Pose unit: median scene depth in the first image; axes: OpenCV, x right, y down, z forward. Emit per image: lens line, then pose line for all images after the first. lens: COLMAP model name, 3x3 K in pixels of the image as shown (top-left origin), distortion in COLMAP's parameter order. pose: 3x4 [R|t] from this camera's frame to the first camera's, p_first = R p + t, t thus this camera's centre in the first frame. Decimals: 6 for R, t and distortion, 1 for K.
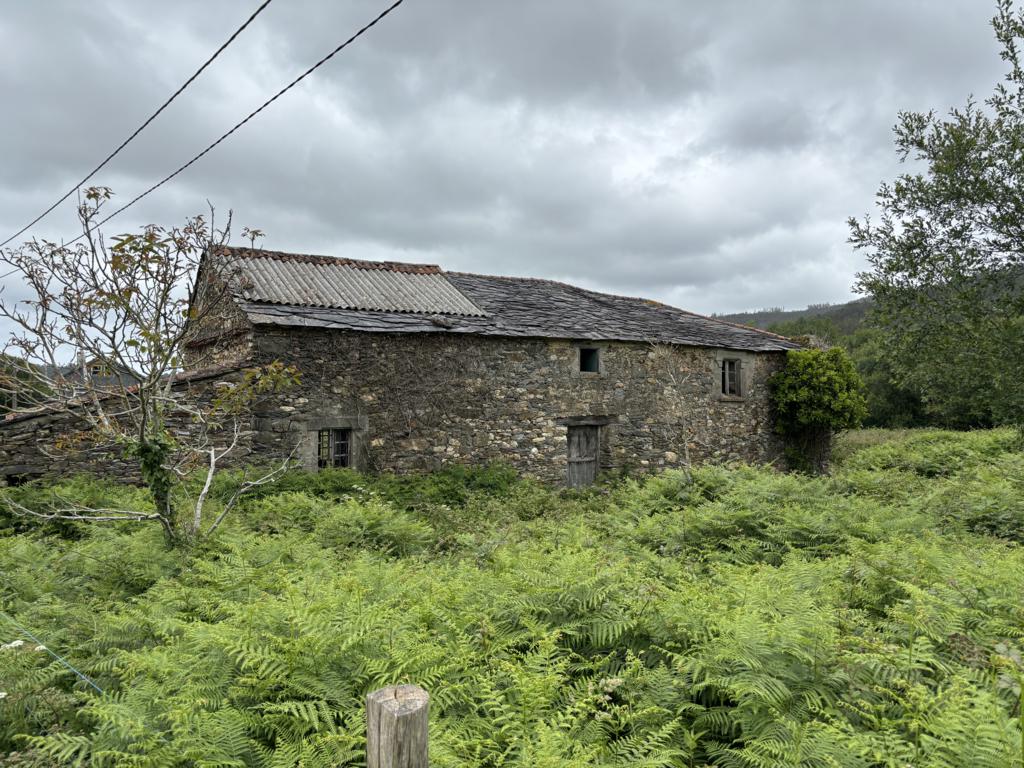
lens RADIAL K [[767.4, 0, 512.2], [0, 767.4, 380.5], [0, 0, 1]] dist [0.071761, -0.100634]
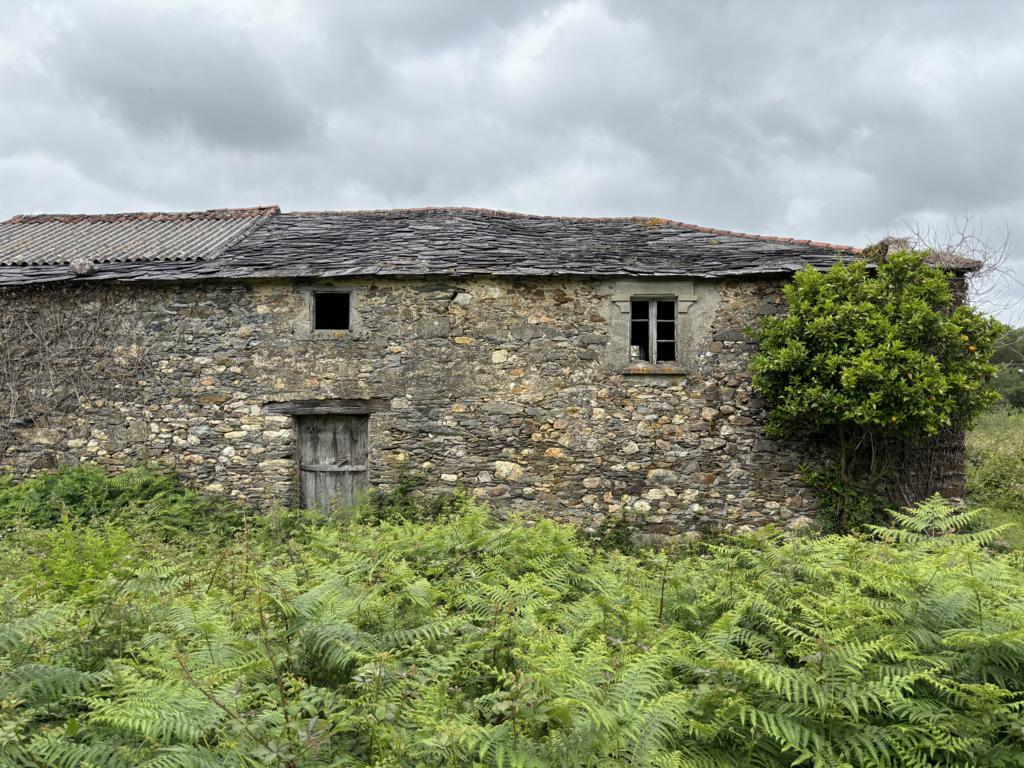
lens RADIAL K [[767.4, 0, 515.3], [0, 767.4, 389.2], [0, 0, 1]] dist [0.071761, -0.100634]
pose [[0.807930, -0.020975, -0.588905, 0.595108], [0.017620, 0.999779, -0.011435, 0.047621], [0.589015, -0.001138, 0.808122, 0.575092]]
